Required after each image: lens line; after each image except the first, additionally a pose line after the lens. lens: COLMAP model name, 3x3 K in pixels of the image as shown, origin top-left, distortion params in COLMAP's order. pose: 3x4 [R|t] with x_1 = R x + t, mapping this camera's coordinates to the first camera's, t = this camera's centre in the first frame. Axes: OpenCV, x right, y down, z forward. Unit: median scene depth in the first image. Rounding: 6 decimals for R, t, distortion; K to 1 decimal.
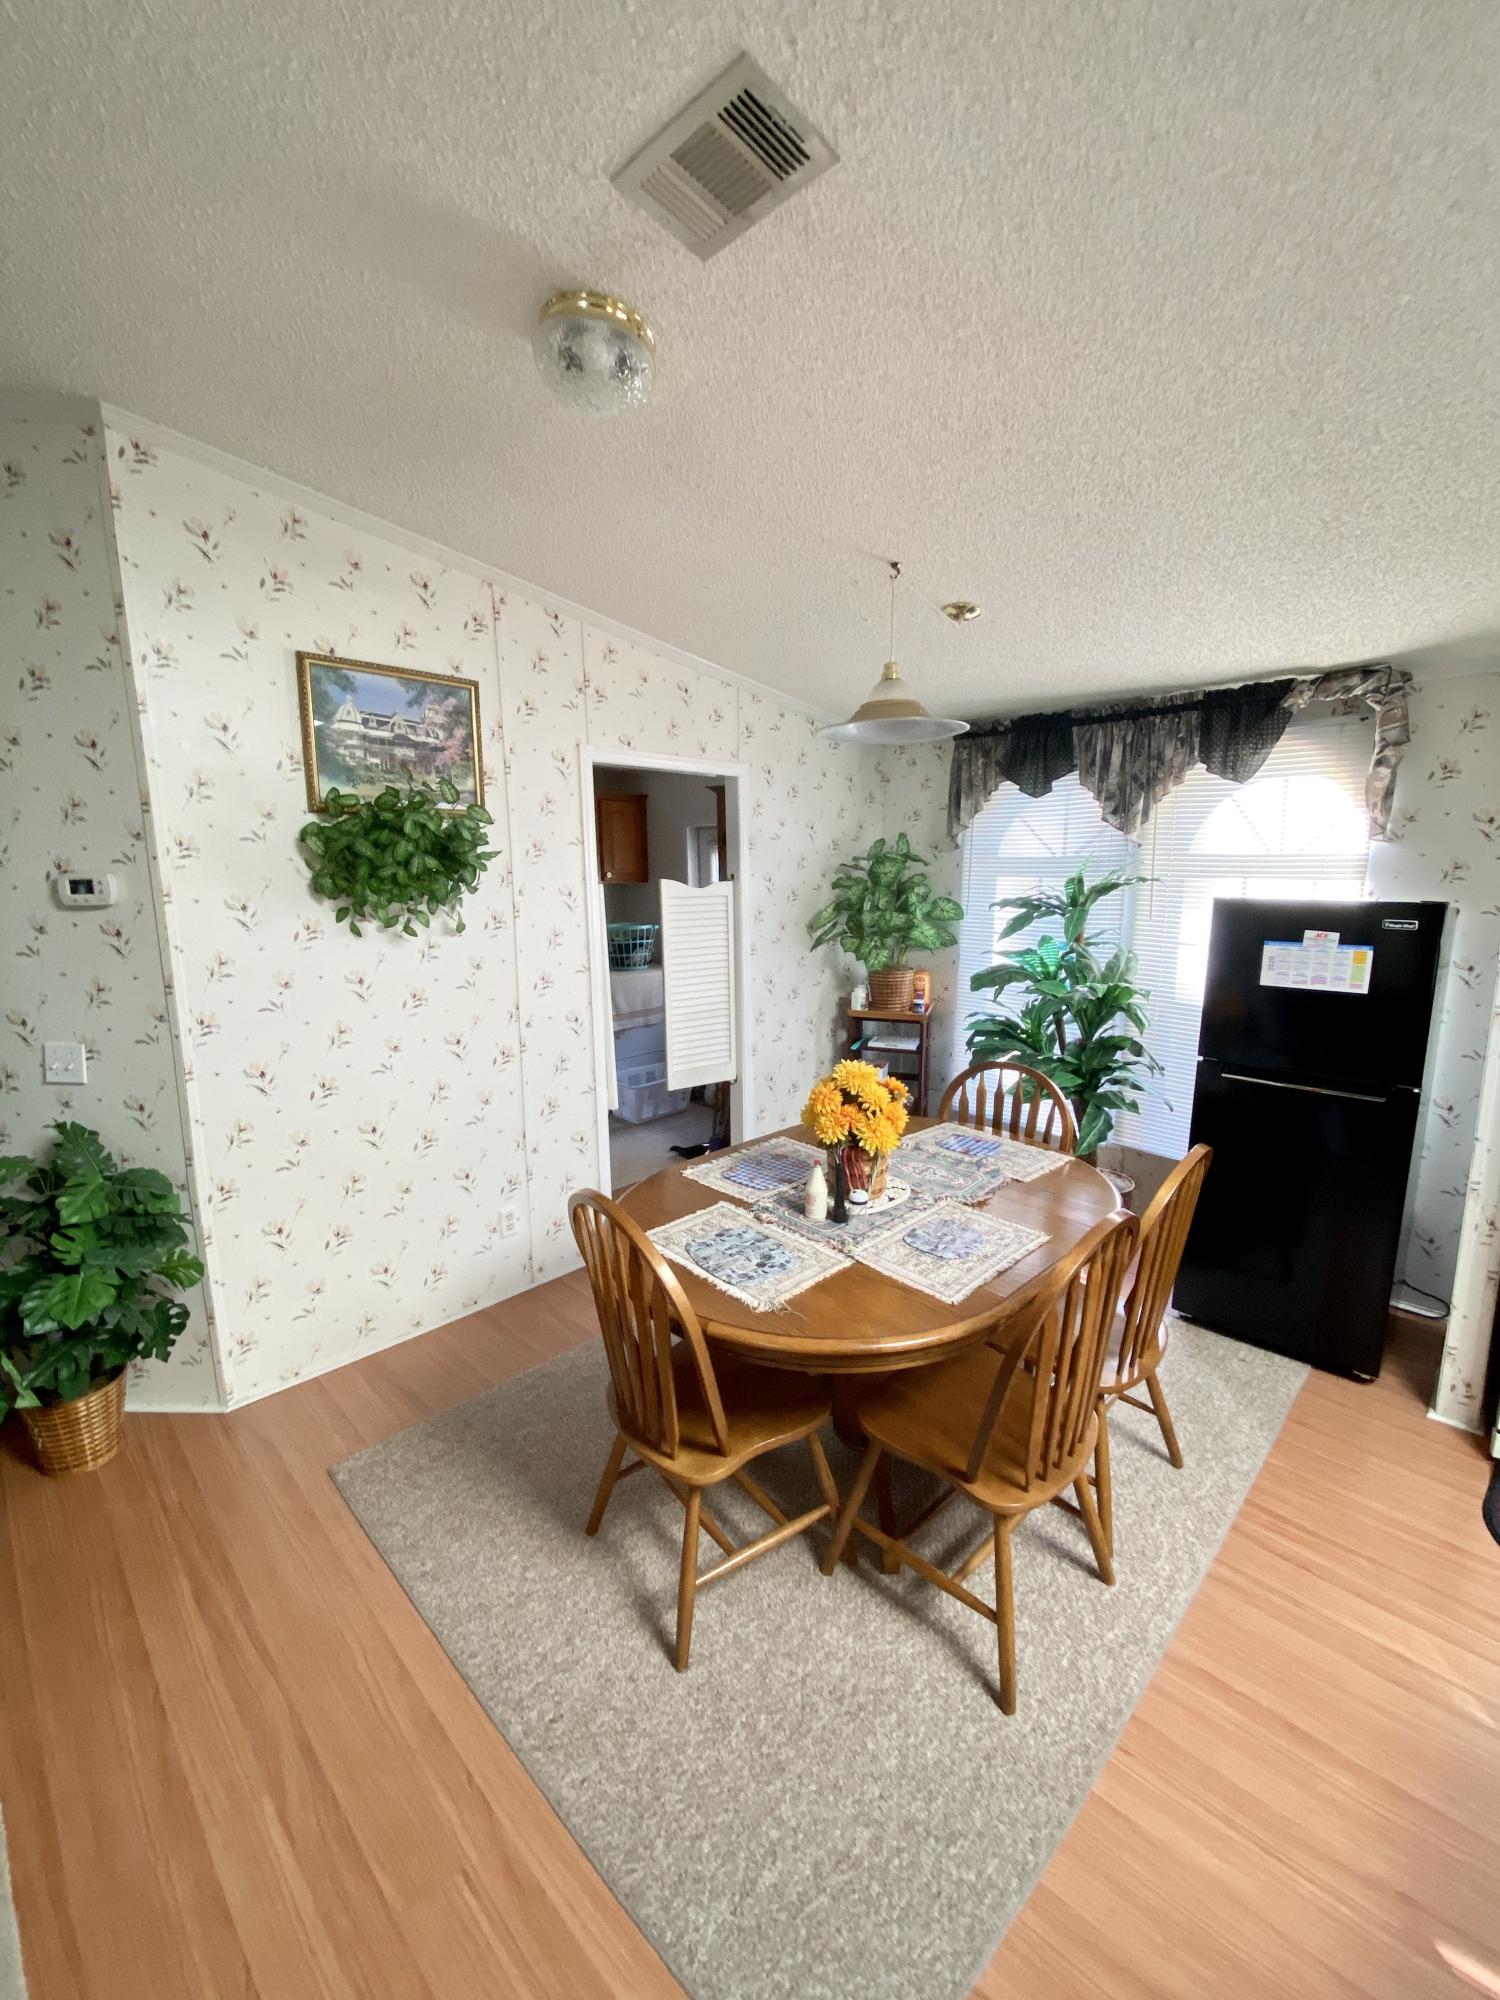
lens RADIAL K [[793.5, 0, 739.1], [0, 793.5, 988.9], [0, 0, 1]] dist [0.001420, -0.000332]
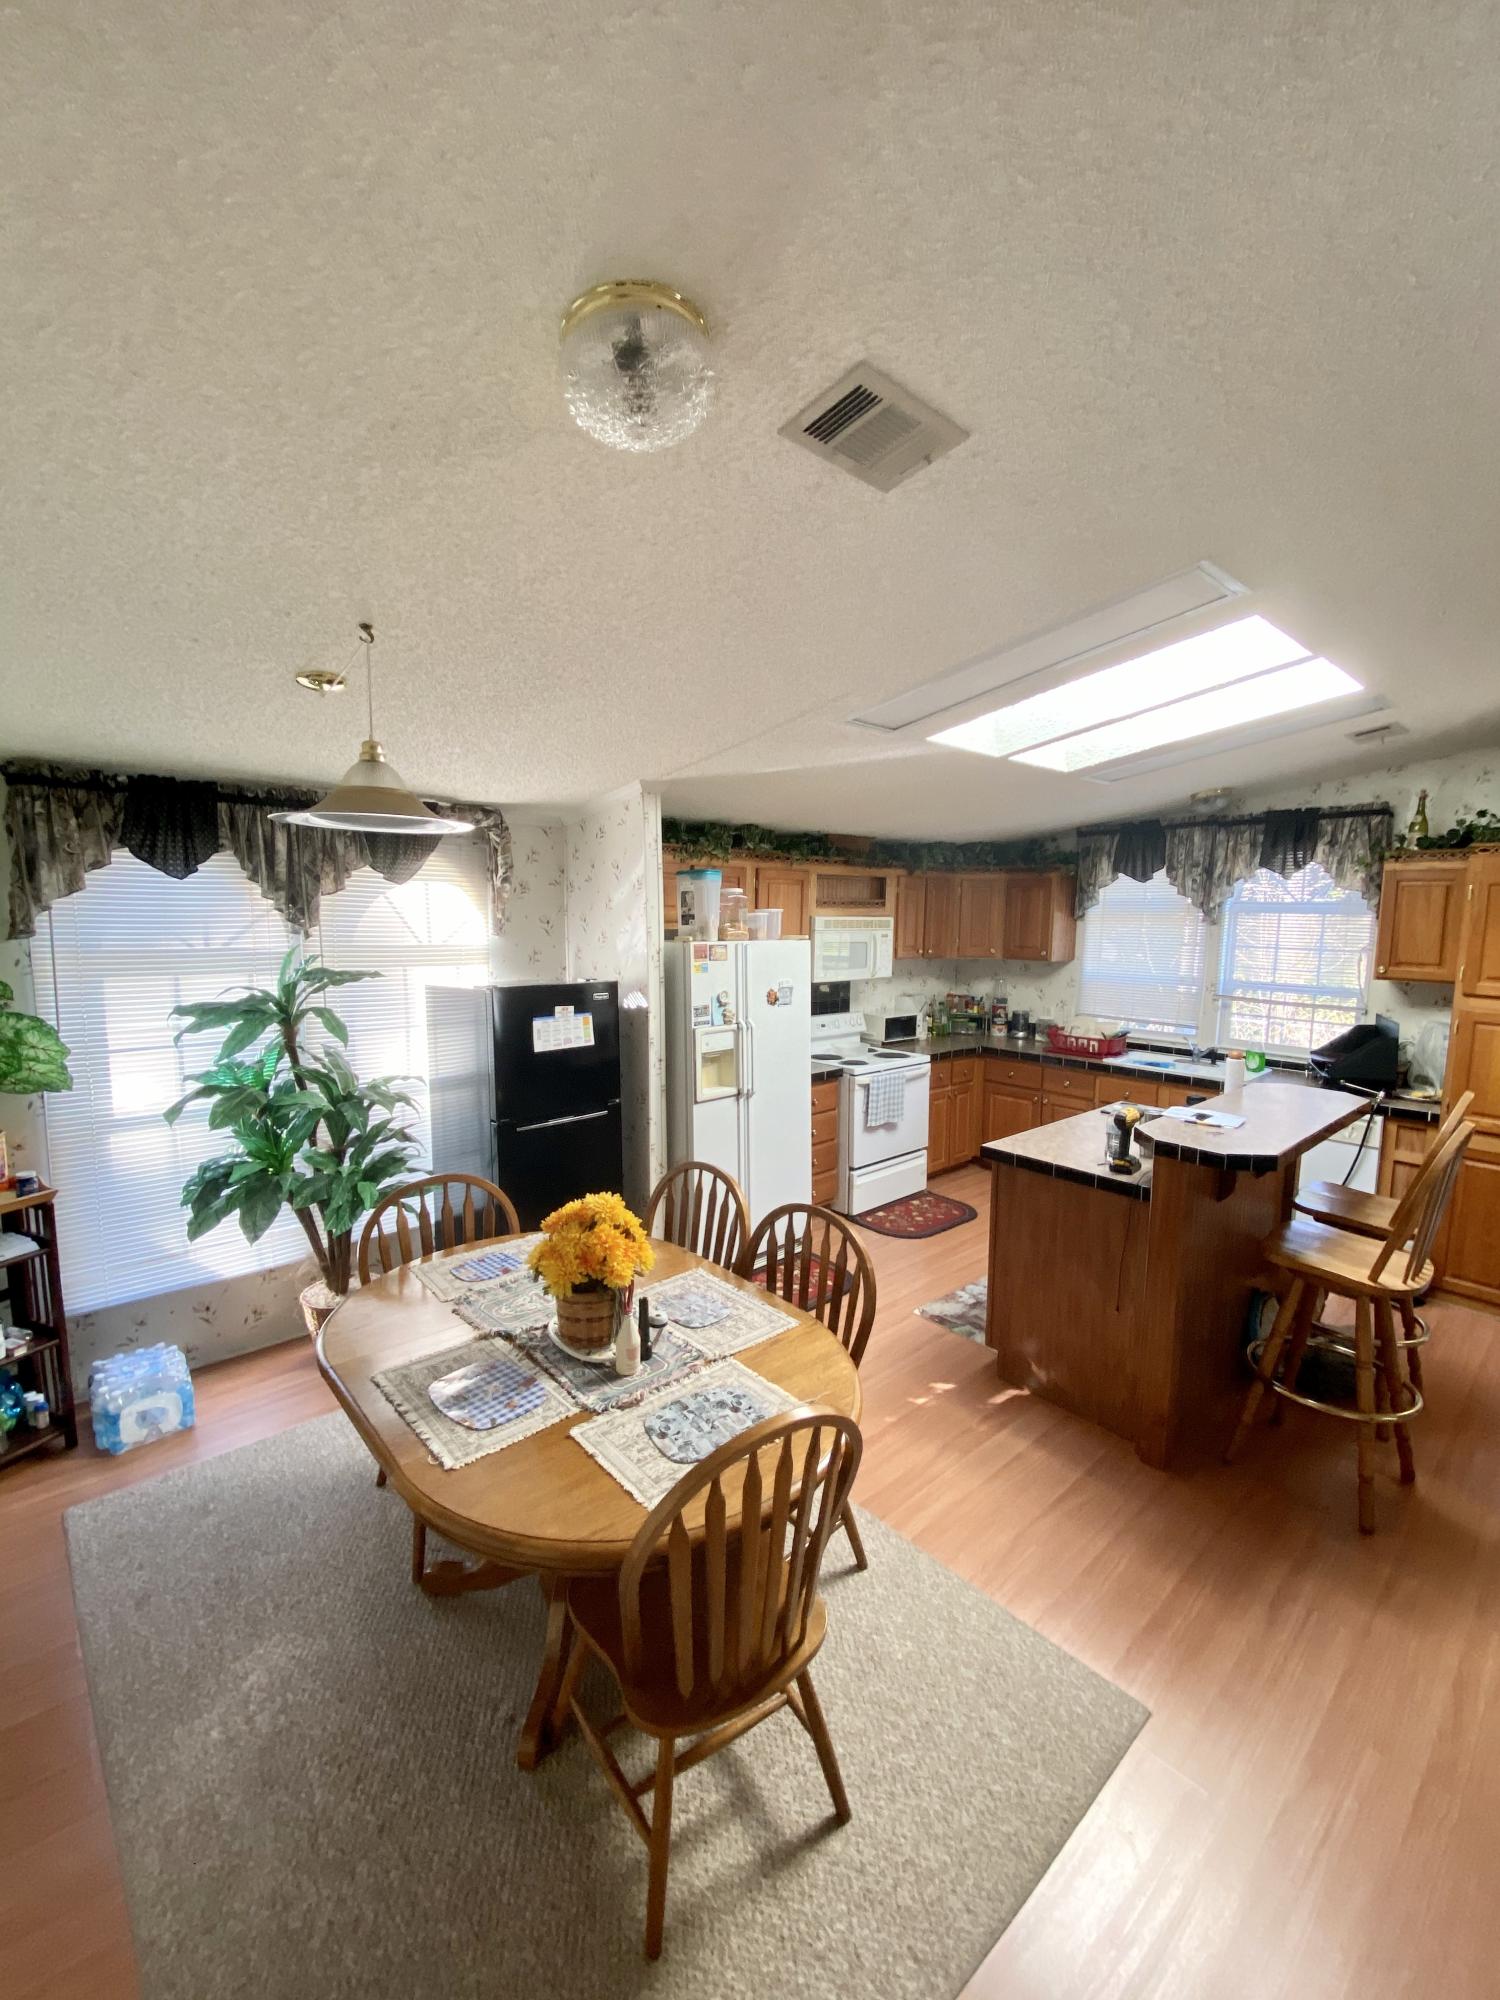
lens RADIAL K [[793.5, 0, 740.9], [0, 793.5, 1006.7], [0, 0, 1]] dist [0.001420, -0.000332]
pose [[0.053884, -0.115723, 0.991819, -0.613988], [0.144612, 0.983695, 0.106919, -0.171983], [-0.988020, 0.137668, 0.069740, 0.587076]]
